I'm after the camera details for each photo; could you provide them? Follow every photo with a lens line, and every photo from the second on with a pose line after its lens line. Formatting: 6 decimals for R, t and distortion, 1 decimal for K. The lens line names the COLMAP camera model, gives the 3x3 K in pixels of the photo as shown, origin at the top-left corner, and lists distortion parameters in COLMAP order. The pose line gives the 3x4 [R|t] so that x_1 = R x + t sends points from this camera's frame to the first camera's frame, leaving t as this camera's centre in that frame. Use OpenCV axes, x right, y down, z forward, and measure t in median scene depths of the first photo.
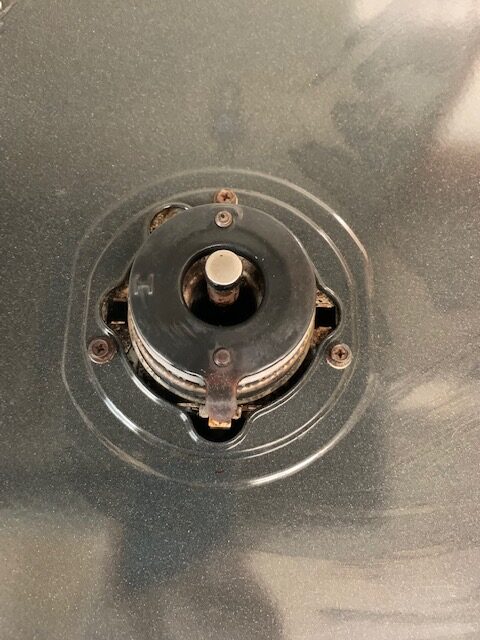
lens RADIAL K [[483.7, 0, 239.9], [0, 483.7, 323.7], [0, 0, 1]] dist [-0.012552, -0.008147]
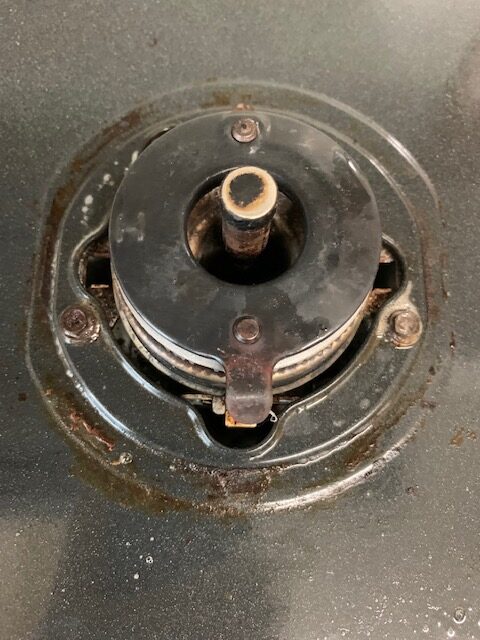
lens RADIAL K [[483.7, 0, 241.3], [0, 483.7, 316.2], [0, 0, 1]] dist [-0.012552, -0.008147]
pose [[0.999874, -0.011947, -0.010435, -0.031787], [0.012230, 0.999547, 0.027498, 0.026401], [0.010101, -0.027622, 0.999567, 0.274381]]
